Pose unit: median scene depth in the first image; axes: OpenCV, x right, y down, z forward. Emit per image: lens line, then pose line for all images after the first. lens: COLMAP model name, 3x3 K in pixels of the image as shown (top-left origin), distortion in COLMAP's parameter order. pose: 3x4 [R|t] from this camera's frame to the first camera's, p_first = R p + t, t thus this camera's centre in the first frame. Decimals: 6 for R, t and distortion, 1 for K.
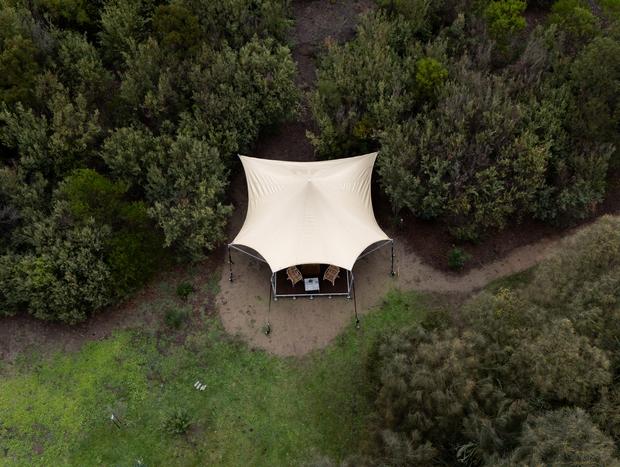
lens RADIAL K [[608.6, 0, 309.4], [0, 608.6, 232.8], [0, 0, 1]] dist [0.019022, 0.000000]
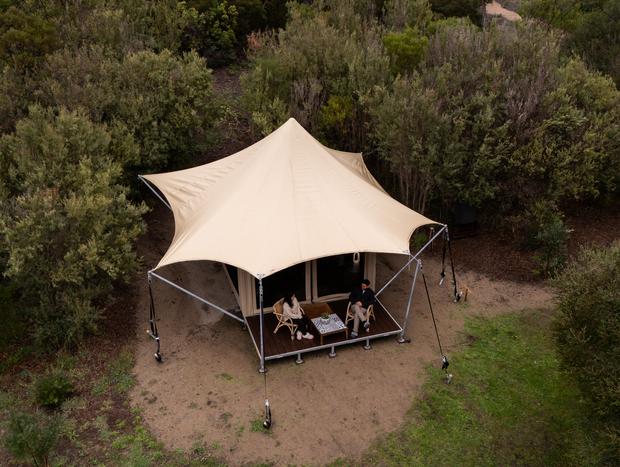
lens RADIAL K [[608.6, 0, 311.8], [0, 608.6, 234.3], [0, 0, 1]] dist [0.019022, 0.000000]
pose [[0.956086, -0.112837, 0.270493, -0.135653], [0.222993, 0.878970, -0.421527, 0.226146], [-0.190192, 0.463335, 0.865533, 0.534509]]
